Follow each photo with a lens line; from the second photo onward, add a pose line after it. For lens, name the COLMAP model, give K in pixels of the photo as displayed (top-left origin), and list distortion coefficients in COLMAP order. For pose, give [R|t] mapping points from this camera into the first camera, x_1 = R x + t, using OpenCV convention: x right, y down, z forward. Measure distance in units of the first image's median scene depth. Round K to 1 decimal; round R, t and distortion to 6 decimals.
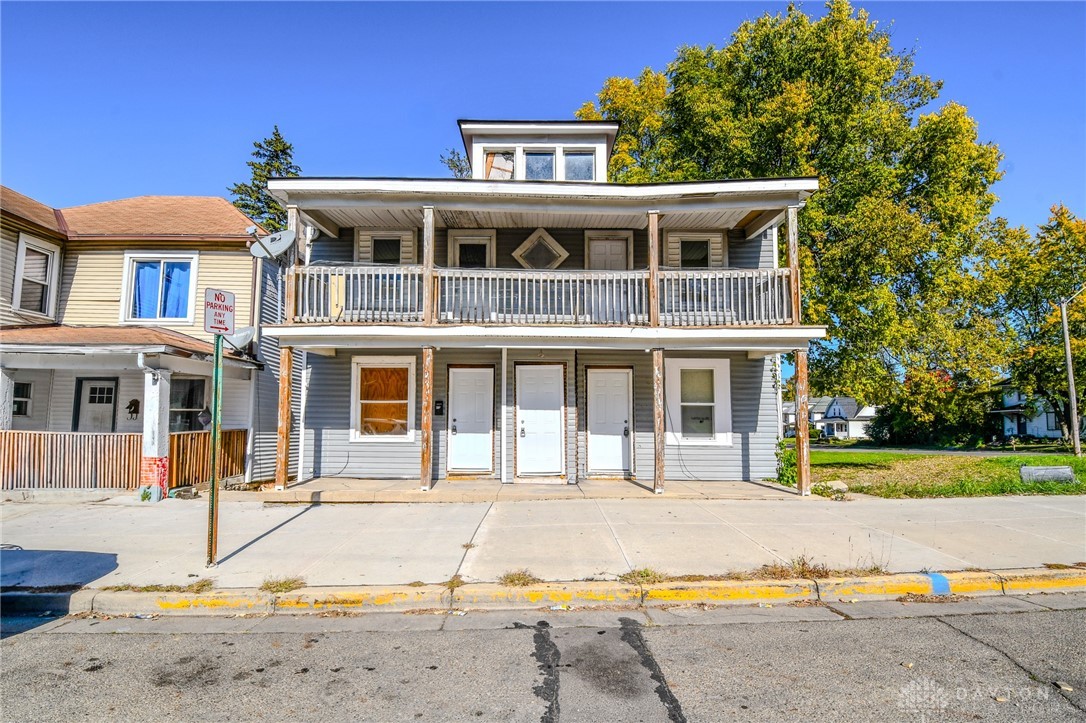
lens RADIAL K [[472.5, 0, 528.3], [0, 472.5, 386.9], [0, 0, 1]] dist [0.008786, -0.016307]
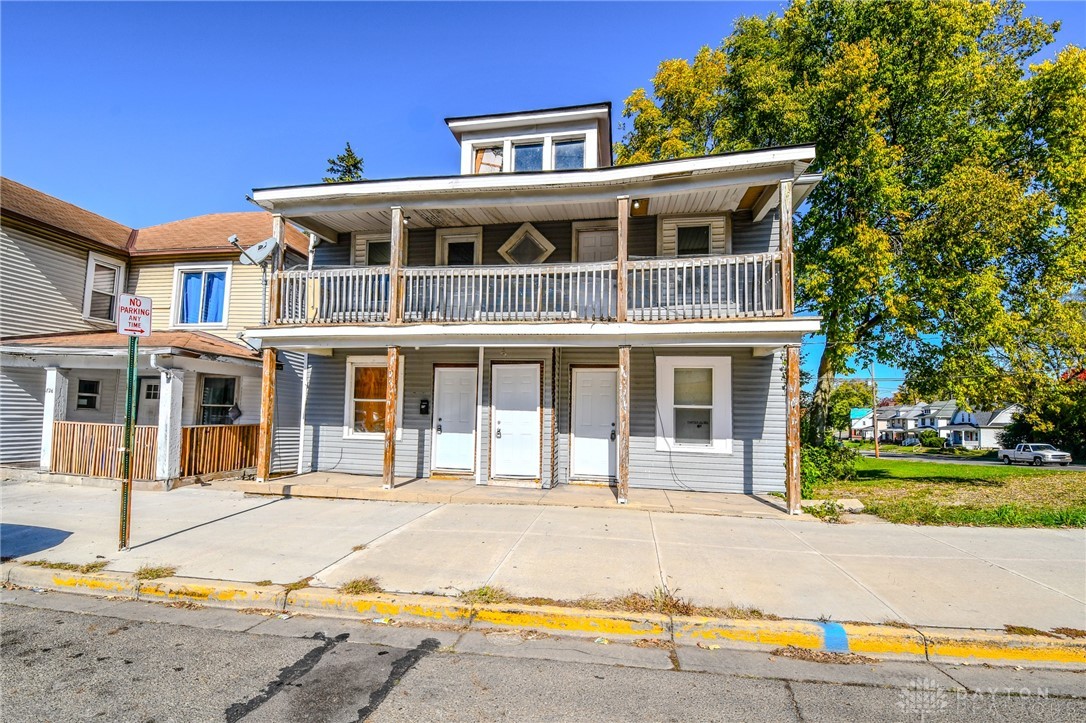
lens RADIAL K [[472.5, 0, 528.3], [0, 472.5, 386.9], [0, 0, 1]] dist [0.008786, -0.016307]
pose [[0.983180, 0.005948, -0.182541, 0.214823], [-0.005854, 0.999982, 0.001056, -0.000728], [0.182544, 0.000031, 0.983198, 0.051988]]
